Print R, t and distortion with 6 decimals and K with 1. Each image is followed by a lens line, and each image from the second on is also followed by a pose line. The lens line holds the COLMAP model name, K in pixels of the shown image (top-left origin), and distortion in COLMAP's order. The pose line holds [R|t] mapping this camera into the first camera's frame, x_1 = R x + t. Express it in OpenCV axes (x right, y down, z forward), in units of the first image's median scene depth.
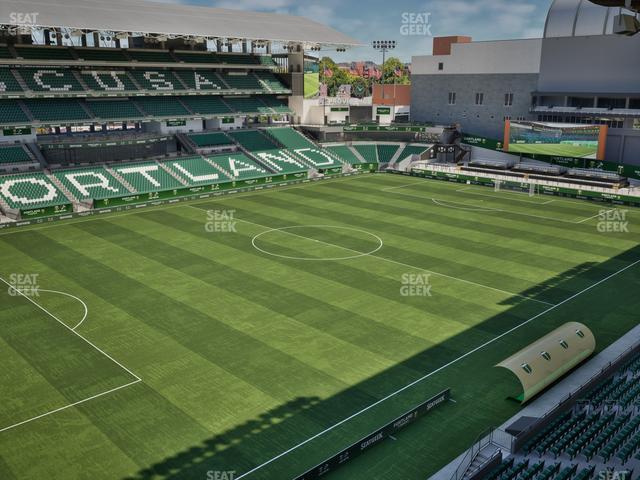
lens RADIAL K [[600.1, 0, 319.1], [0, 600.1, 240.8], [0, 0, 1]] dist [0.000076, 0.000000]
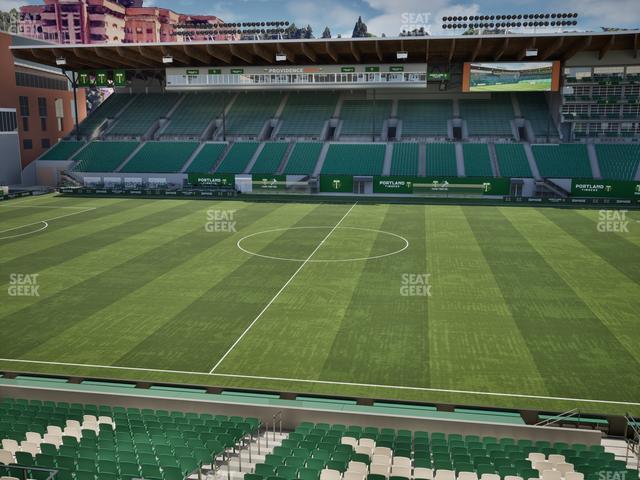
lens RADIAL K [[600.1, 0, 320.3], [0, 600.1, 238.6], [0, 0, 1]] dist [0.000076, 0.000000]
pose [[-0.600481, -0.148139, 0.785797, -0.390894], [0.205418, 0.921135, 0.330627, -0.166868], [-0.772804, 0.359952, -0.522693, 0.922521]]
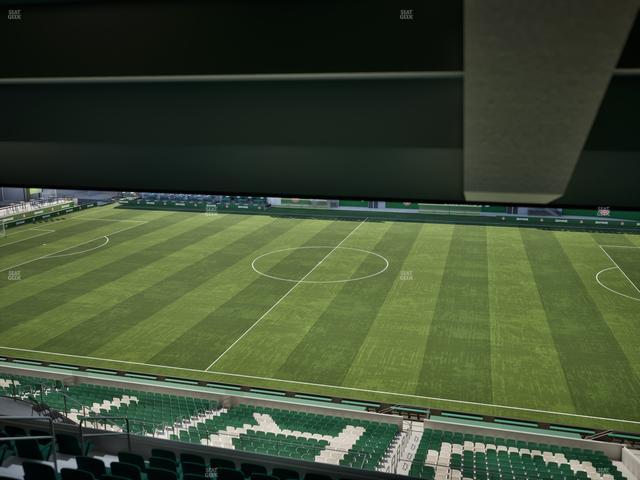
lens RADIAL K [[600.1, 0, 320.1], [0, 600.1, 240.5], [0, 0, 1]] dist [0.000076, 0.000000]
pose [[-0.524121, -0.181760, 0.832022, -0.514855], [0.218855, 0.915405, 0.337840, -0.230655], [-0.823043, 0.359161, -0.440004, 0.927201]]
